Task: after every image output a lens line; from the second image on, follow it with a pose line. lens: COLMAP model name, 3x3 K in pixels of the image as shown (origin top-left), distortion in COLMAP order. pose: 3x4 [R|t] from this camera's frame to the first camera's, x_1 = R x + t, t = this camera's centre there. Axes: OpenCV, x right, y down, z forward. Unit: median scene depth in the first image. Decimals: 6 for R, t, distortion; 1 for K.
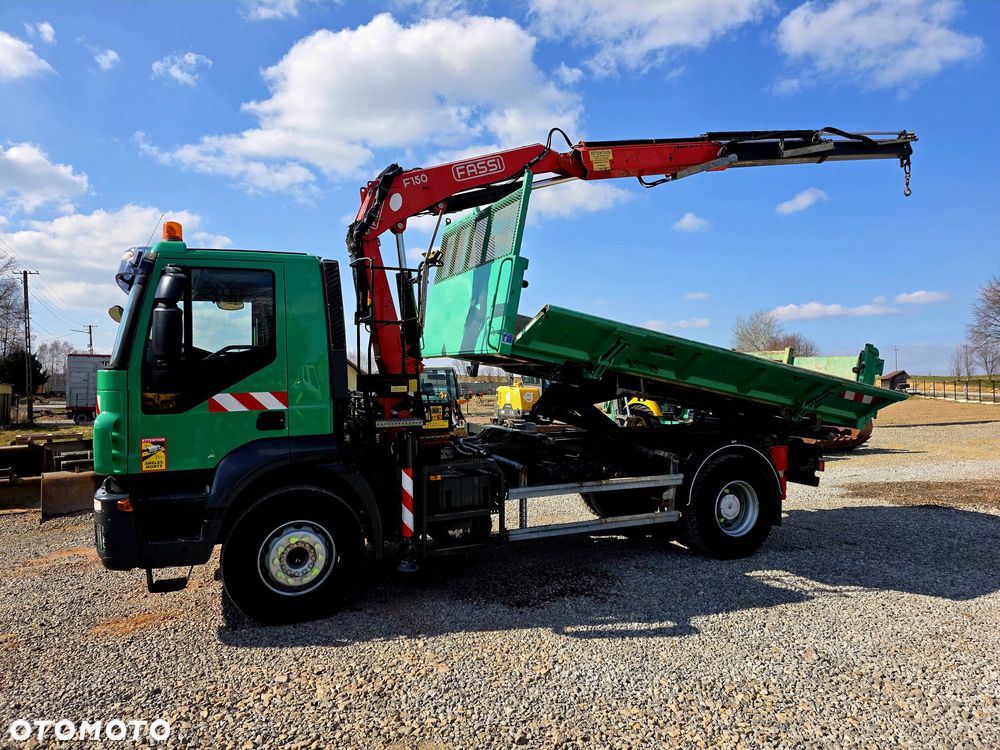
lens RADIAL K [[685.0, 0, 500.0], [0, 685.0, 375.0], [0, 0, 1]] dist [0.069129, -0.053562]
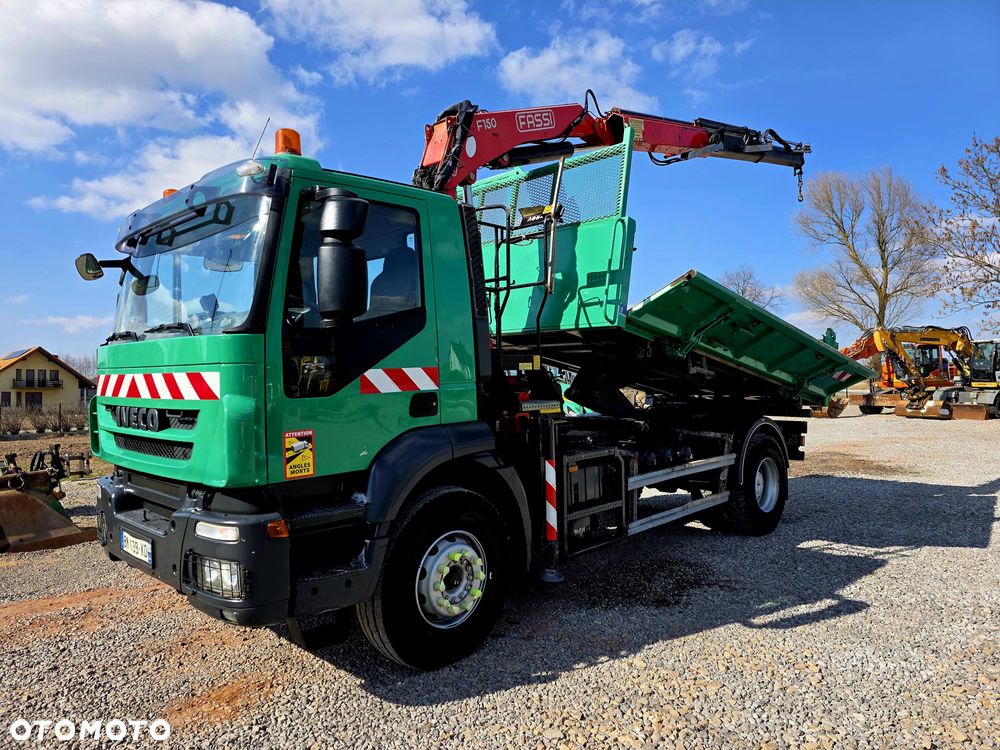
lens RADIAL K [[675.8, 0, 500.0], [0, 675.8, 375.0], [0, 0, 1]] dist [0.028518, -0.001432]
pose [[0.931274, -0.012100, 0.364118, -0.521016], [0.015207, 0.999868, -0.005667, 0.038430], [-0.364002, 0.010814, 0.931336, 0.265744]]
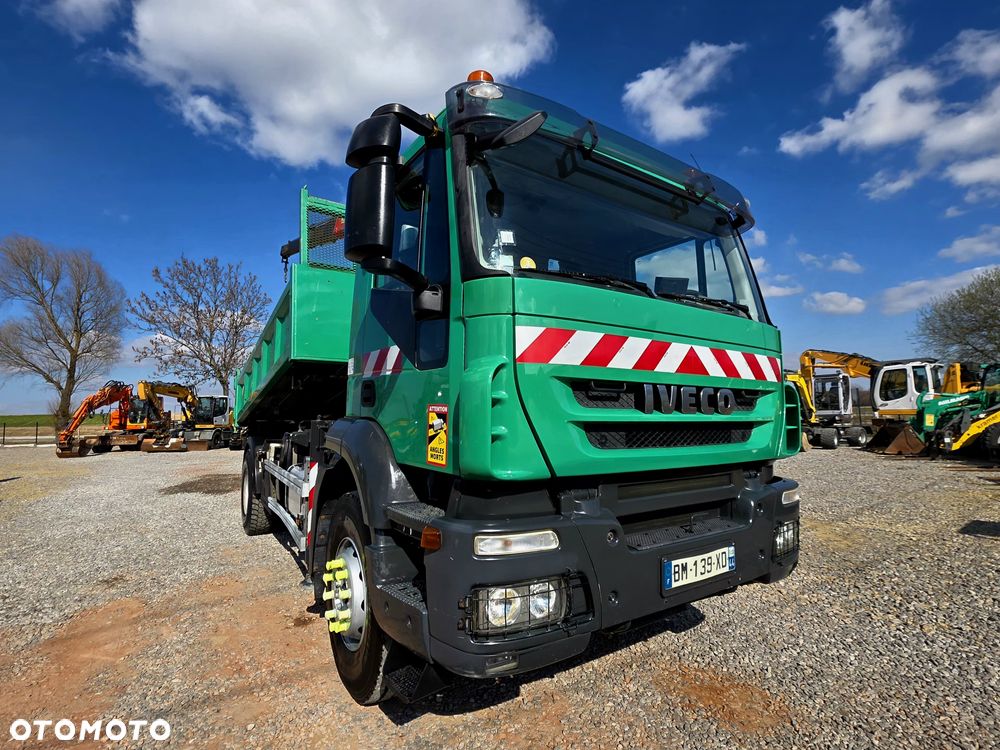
lens RADIAL K [[482.2, 0, 500.0], [0, 482.2, 375.0], [0, 0, 1]] dist [-0.001112, 0.000712]
pose [[-0.178926, 0.094305, 0.979332, -0.991743], [0.007182, 0.995494, -0.094549, 0.091354], [-0.983836, -0.009884, -0.178798, 1.328102]]
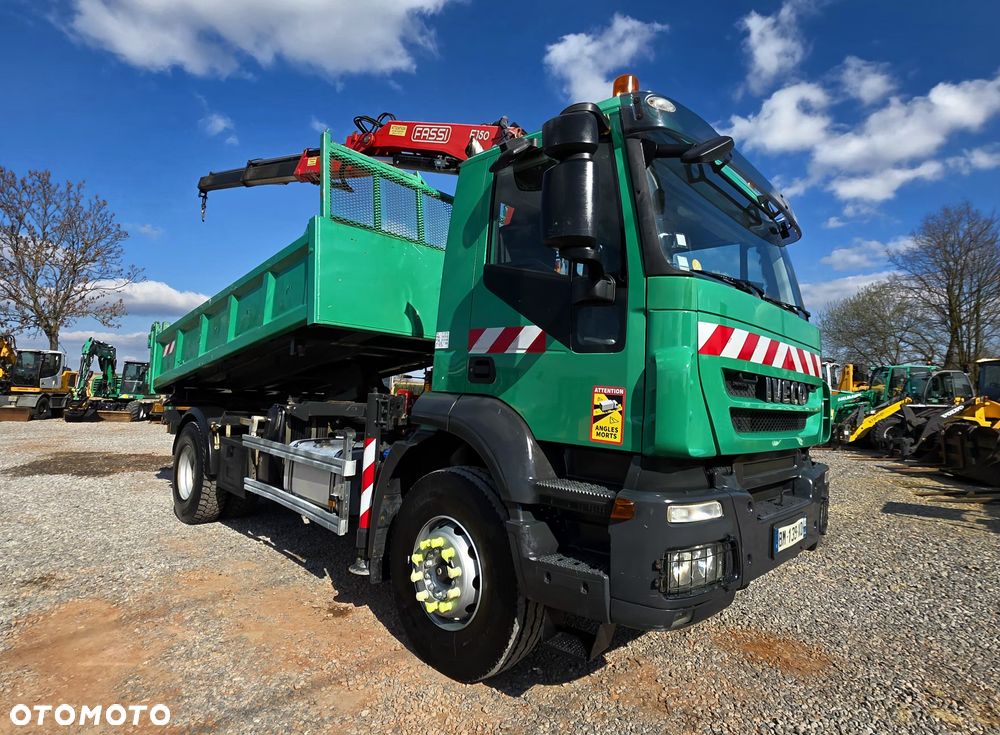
lens RADIAL K [[531.8, 0, 526.6], [0, 531.8, 350.7], [0, 0, 1]] dist [0.000757, -0.000977]
pose [[-0.412927, 0.074064, 0.907748, -0.992459], [-0.033222, 0.994800, -0.096279, 0.093534], [-0.910158, -0.069914, -0.408319, 1.545727]]
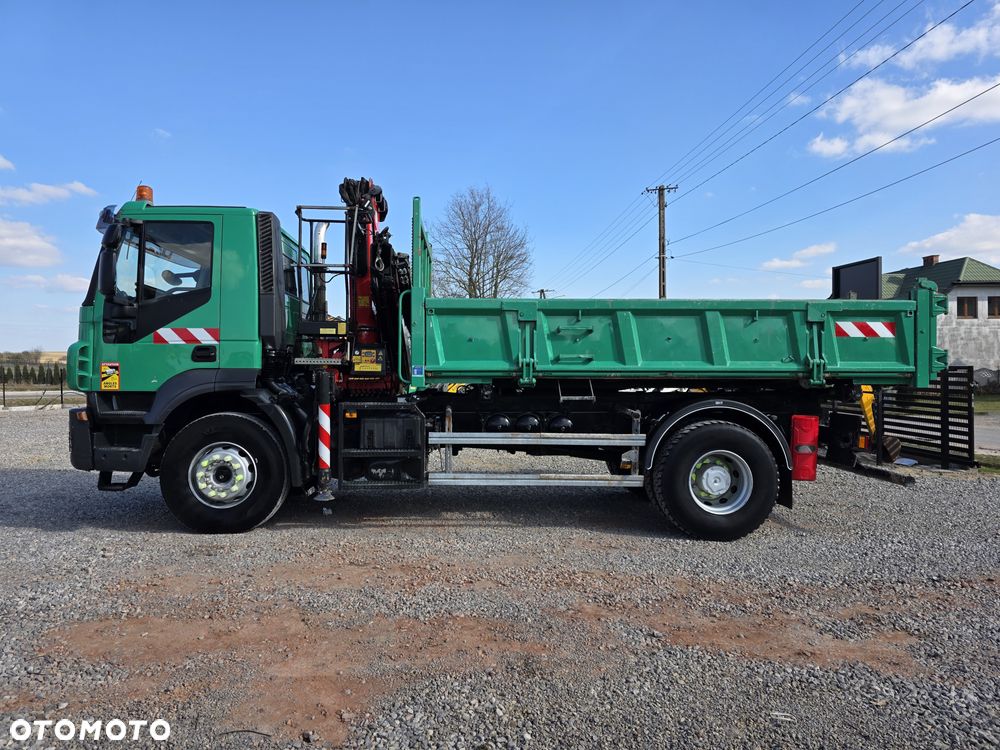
lens RADIAL K [[687.8, 0, 506.0], [0, 687.8, 394.4], [0, 0, 1]] dist [0.073038, -0.061158]
pose [[0.930376, 0.028324, -0.365511, 0.544748], [-0.024069, 0.999579, 0.016193, 0.102085], [0.365815, -0.006268, 0.930666, 0.114304]]
